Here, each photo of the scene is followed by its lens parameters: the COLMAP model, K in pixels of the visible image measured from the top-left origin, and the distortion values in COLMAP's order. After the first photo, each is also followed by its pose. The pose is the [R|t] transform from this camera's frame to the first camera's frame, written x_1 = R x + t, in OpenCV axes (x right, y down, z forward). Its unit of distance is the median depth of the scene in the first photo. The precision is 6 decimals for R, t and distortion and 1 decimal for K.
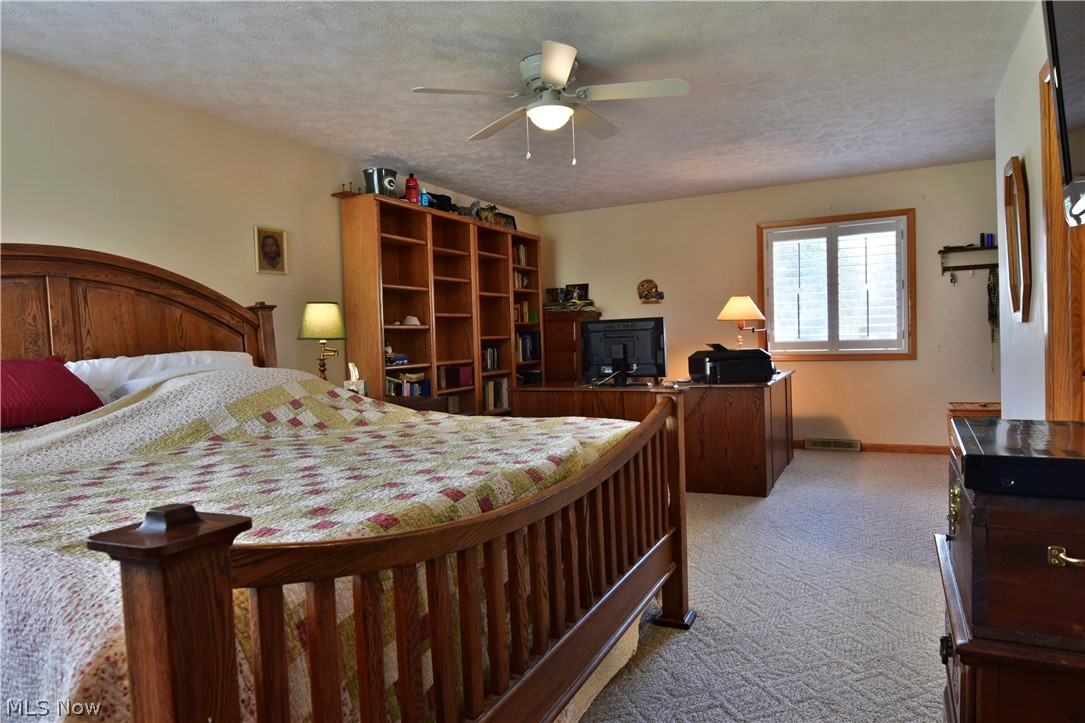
lens RADIAL K [[661.8, 0, 546.5], [0, 661.8, 364.1], [0, 0, 1]] dist [-0.013575, -0.003951]
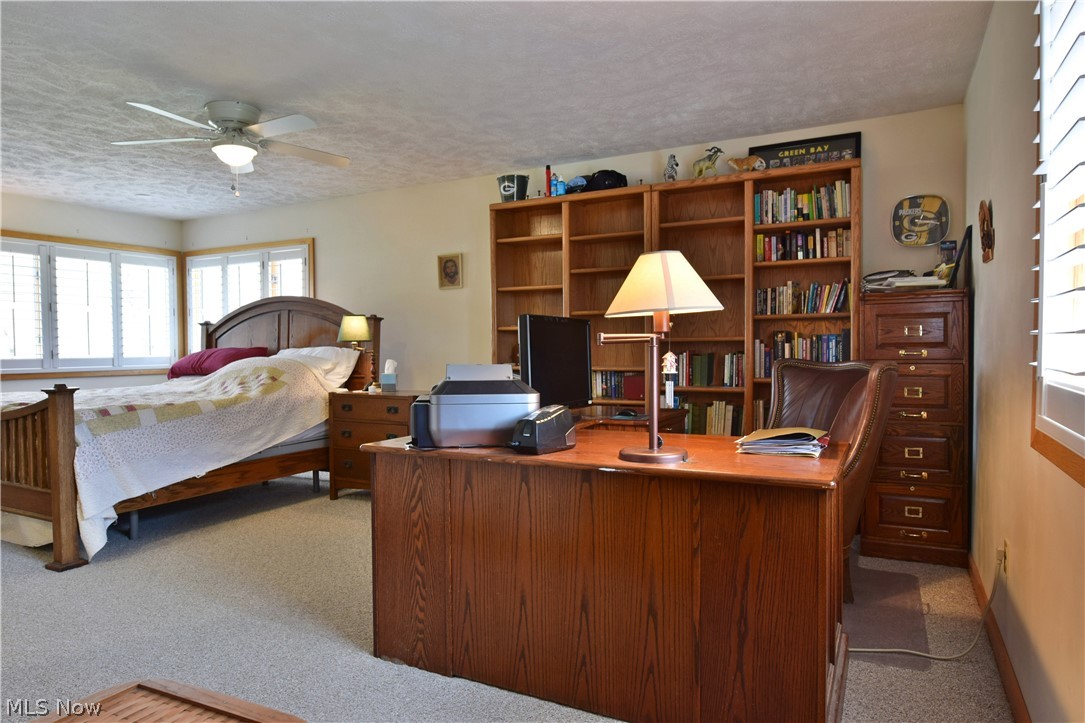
lens RADIAL K [[661.8, 0, 546.7], [0, 661.8, 362.7], [0, 0, 1]] dist [-0.013575, -0.003951]
pose [[-0.012480, 0.058039, -0.998236, 0.666493], [-0.030454, 0.997829, 0.058396, -0.053751], [0.999458, 0.031129, -0.010686, 0.892459]]
